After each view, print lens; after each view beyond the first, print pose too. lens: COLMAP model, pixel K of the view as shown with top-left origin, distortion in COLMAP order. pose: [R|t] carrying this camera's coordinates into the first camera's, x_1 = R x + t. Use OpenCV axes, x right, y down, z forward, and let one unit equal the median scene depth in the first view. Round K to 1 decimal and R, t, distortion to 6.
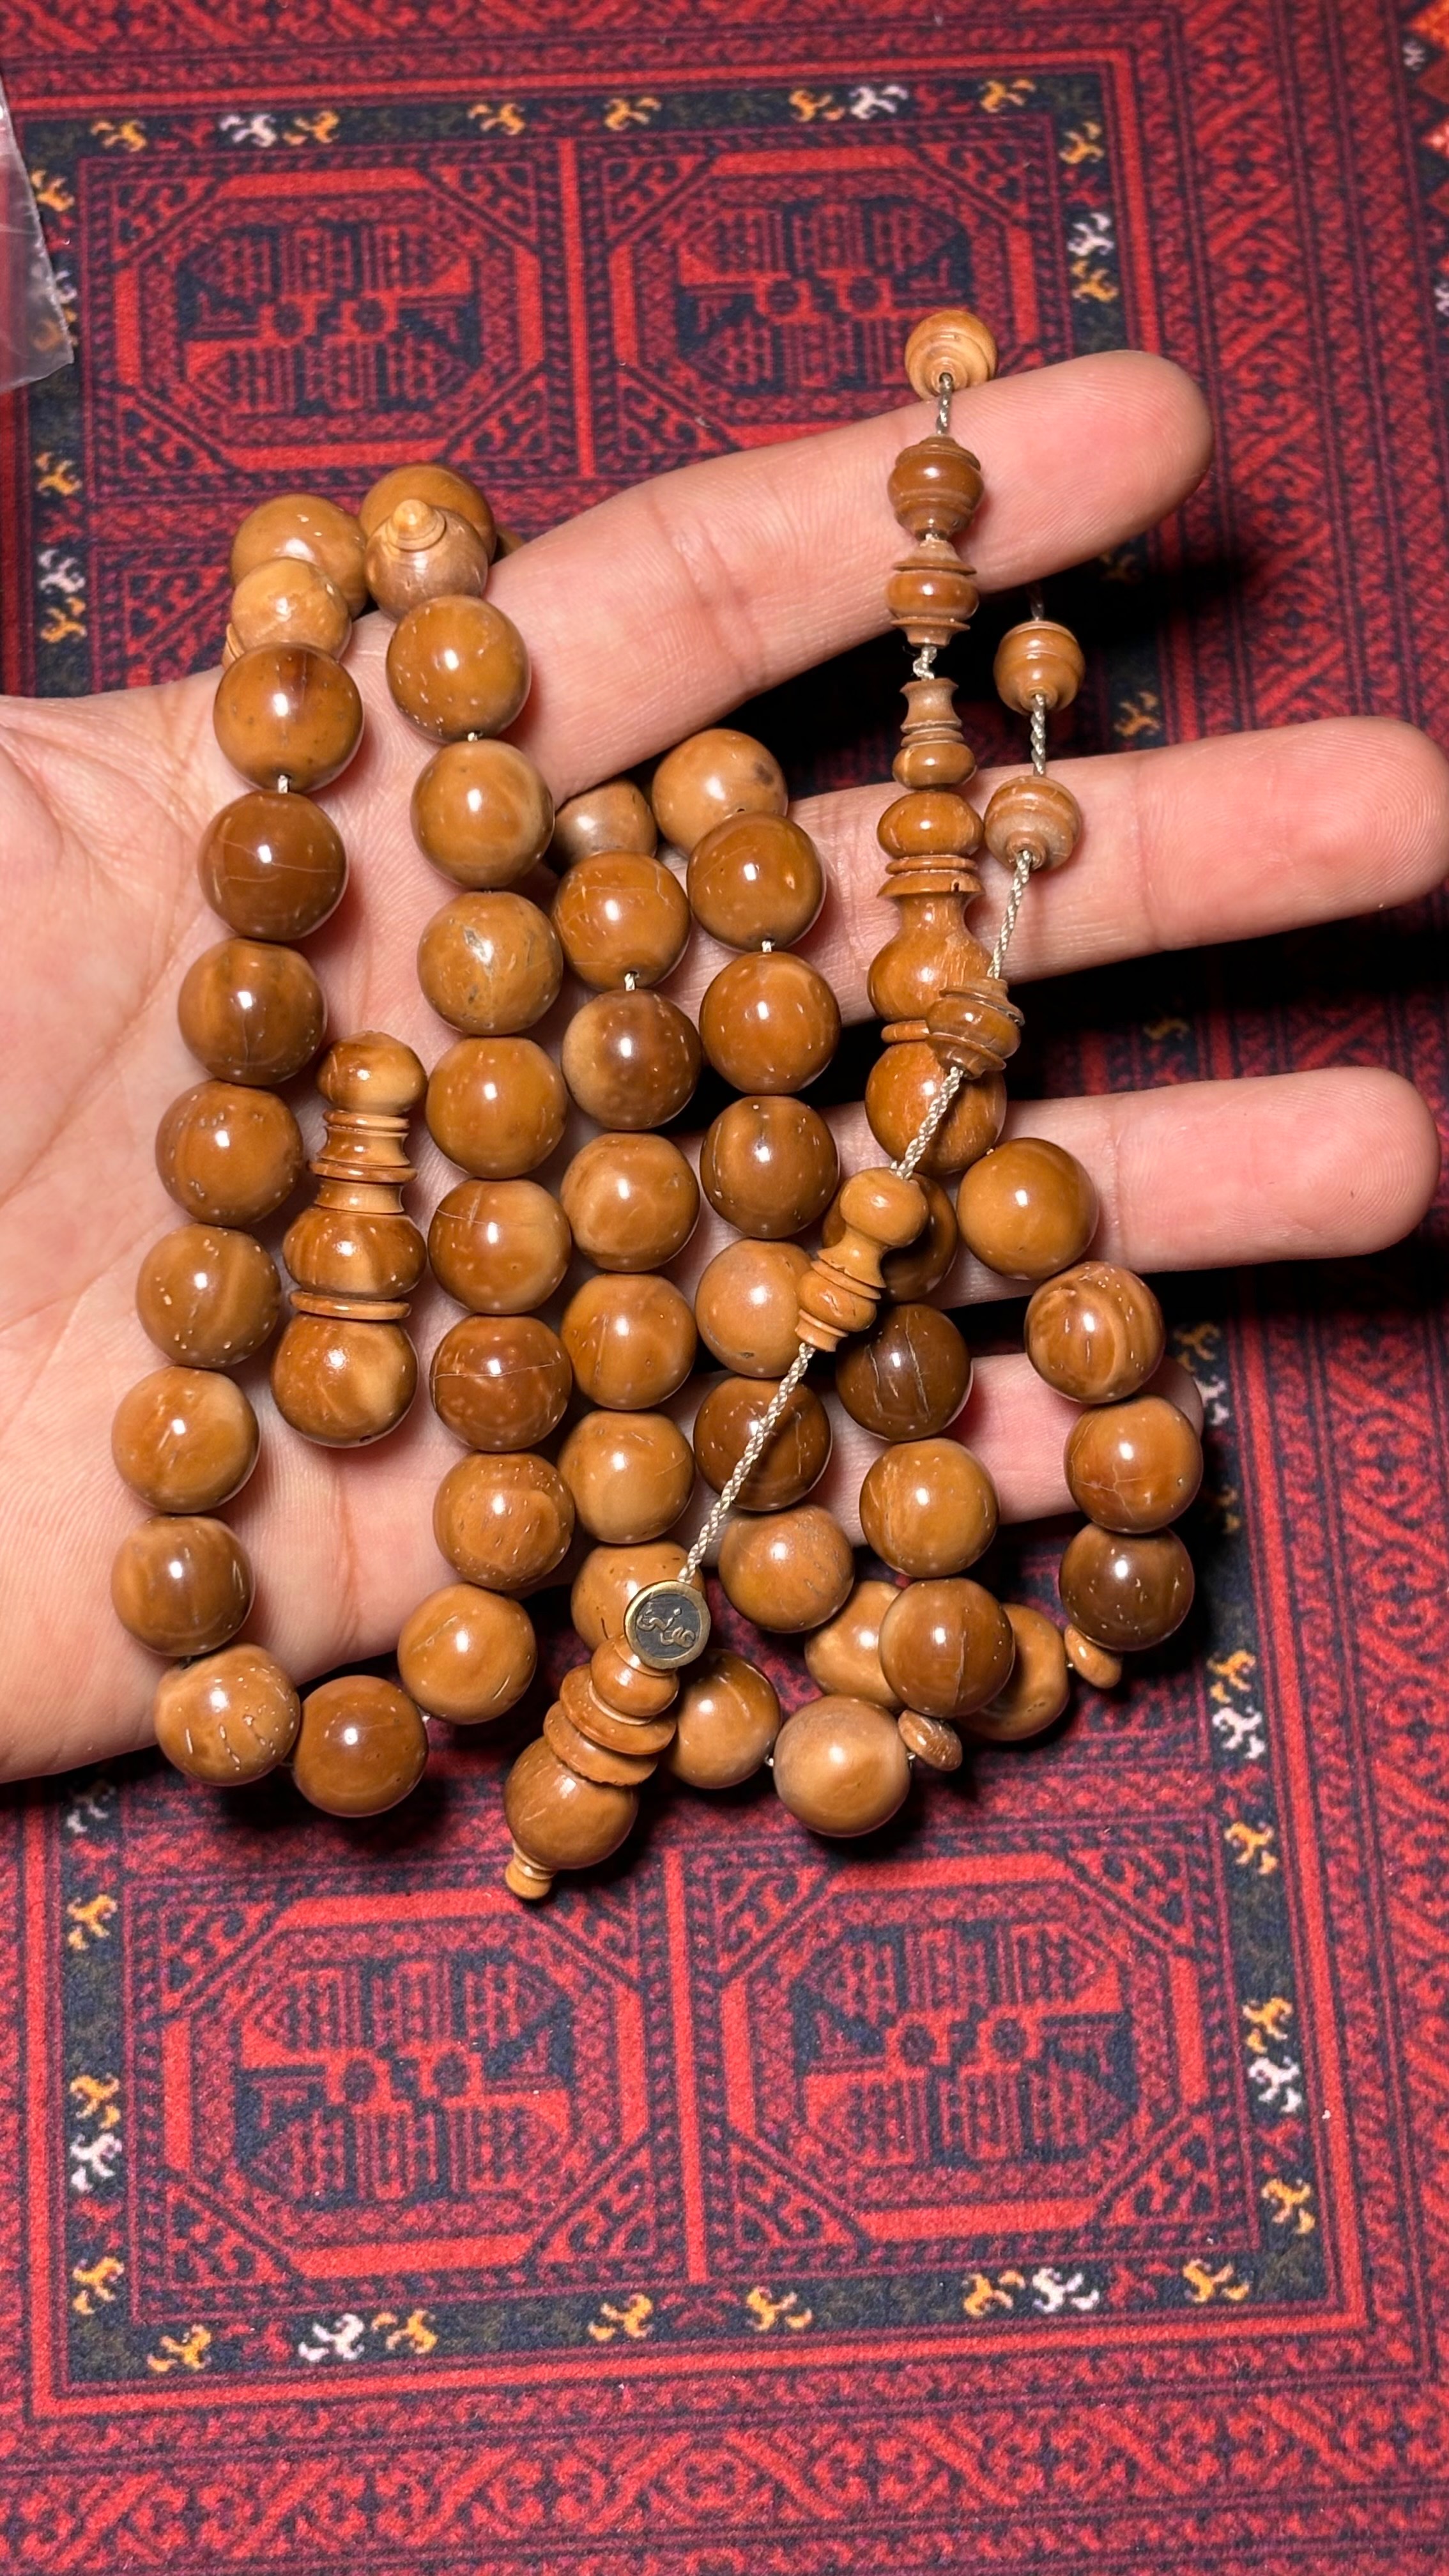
lens RADIAL K [[3765.3, 0, 656.6], [0, 3765.3, 1284.5], [0, 0, 1]] dist [0.238998, -0.990708]
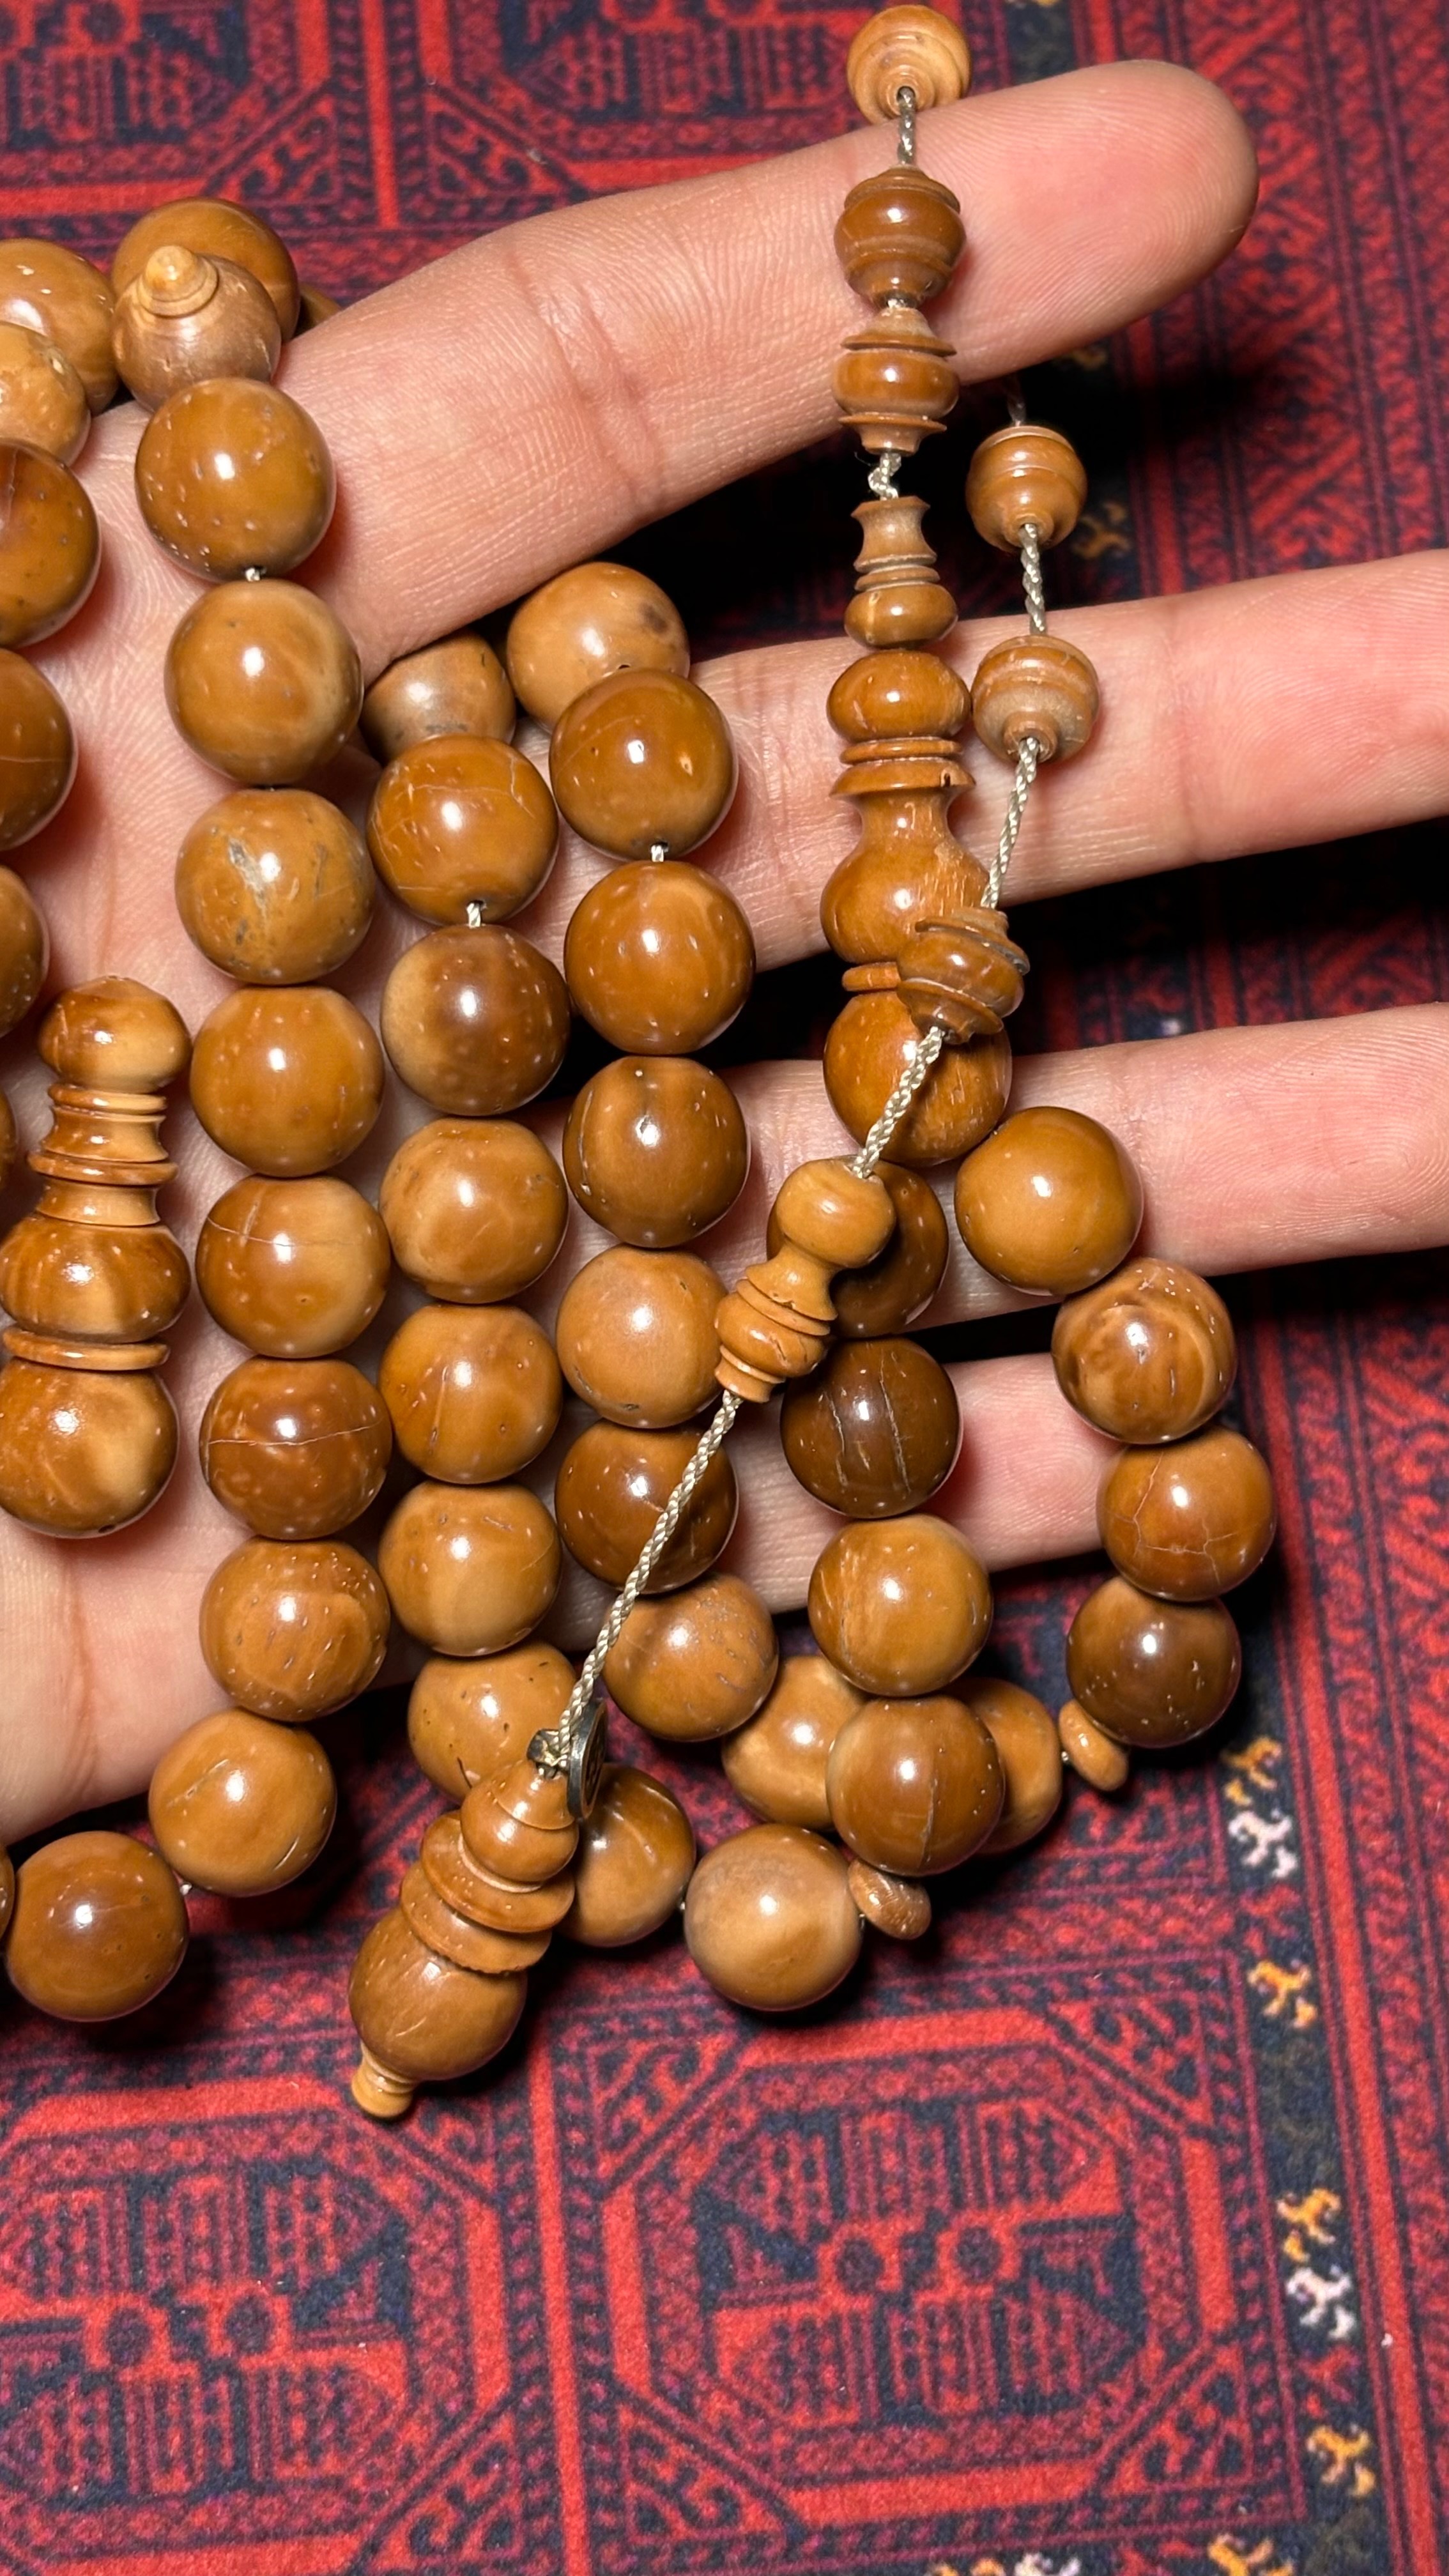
lens RADIAL K [[3985.5, 0, 717.3], [0, 3985.5, 1285.5], [0, 0, 1]] dist [0.246665, -1.187467]
pose [[0.997958, -0.017497, 0.061424, -0.006472], [0.015944, 0.999543, 0.025680, -0.019071], [-0.061845, -0.024649, 0.997781, 0.191233]]
